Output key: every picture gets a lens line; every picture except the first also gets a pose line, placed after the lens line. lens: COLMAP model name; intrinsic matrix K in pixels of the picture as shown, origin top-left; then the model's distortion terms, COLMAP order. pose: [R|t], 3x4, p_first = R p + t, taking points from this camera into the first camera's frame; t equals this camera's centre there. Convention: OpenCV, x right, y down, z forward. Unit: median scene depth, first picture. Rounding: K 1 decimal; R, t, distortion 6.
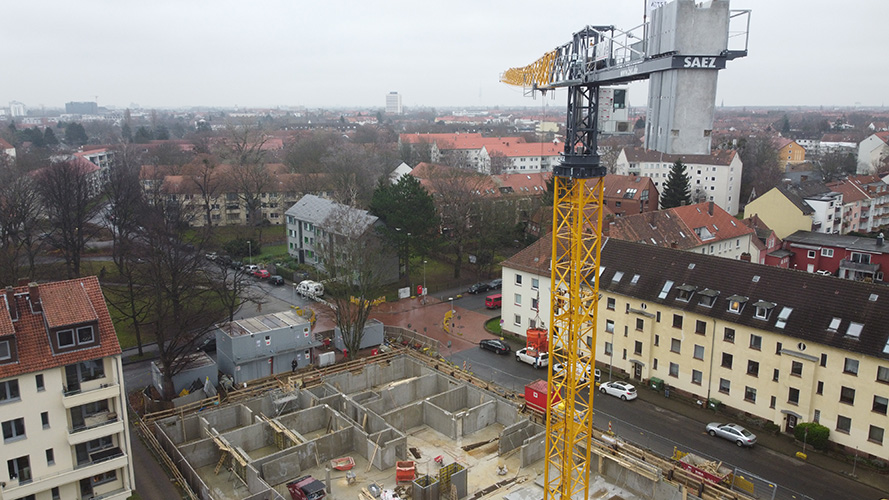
lens RADIAL K [[675.8, 0, 446.3], [0, 675.8, 248.4], [0, 0, 1]] dist [-0.002854, 0.003168]
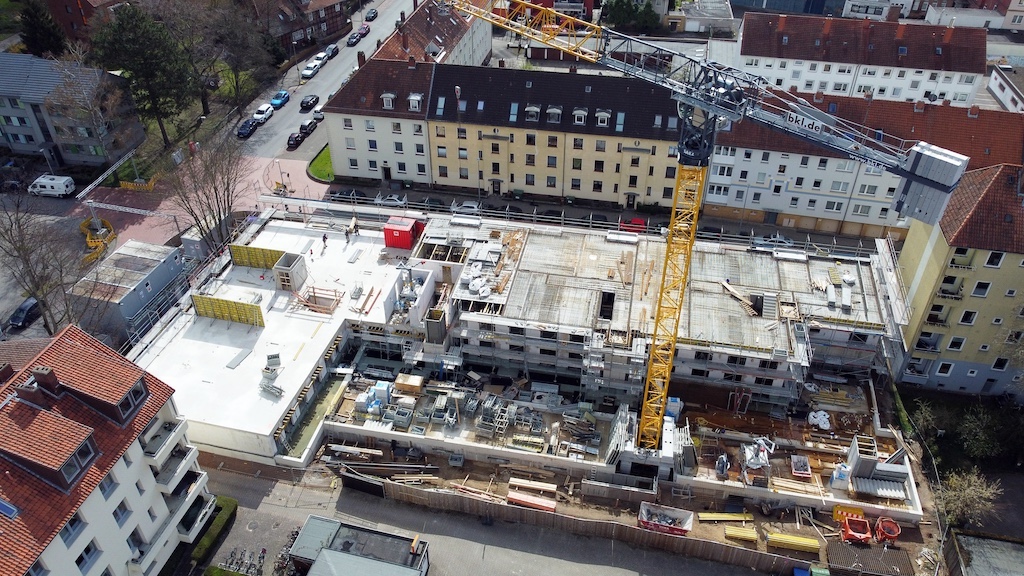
lens RADIAL K [[768.7, 0, 514.9], [0, 768.7, 290.6], [0, 0, 1]] dist [-0.002662, 0.002239]
pose [[0.788491, -0.378662, 0.484661, -0.404538], [0.133349, 0.874514, 0.466308, -0.278958], [-0.600416, -0.303050, 0.740041, -0.011664]]
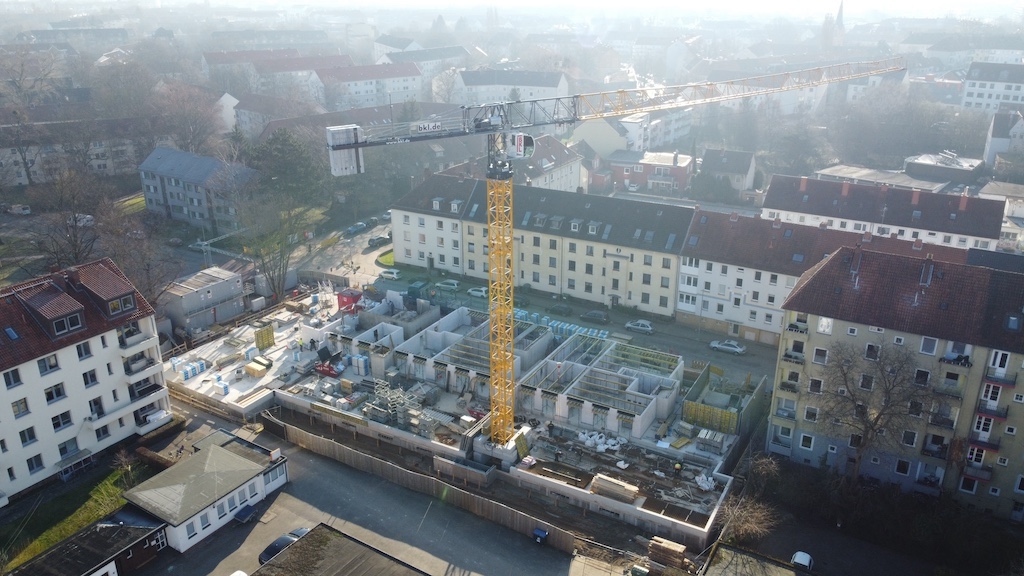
lens RADIAL K [[768.7, 0, 509.3], [0, 768.7, 295.8], [0, 0, 1]] dist [-0.002662, 0.002239]
pose [[0.941106, -0.128741, 0.312644, -0.208480], [0.072631, 0.980062, 0.184941, -0.075076], [-0.330220, -0.151342, 0.931692, -0.441934]]
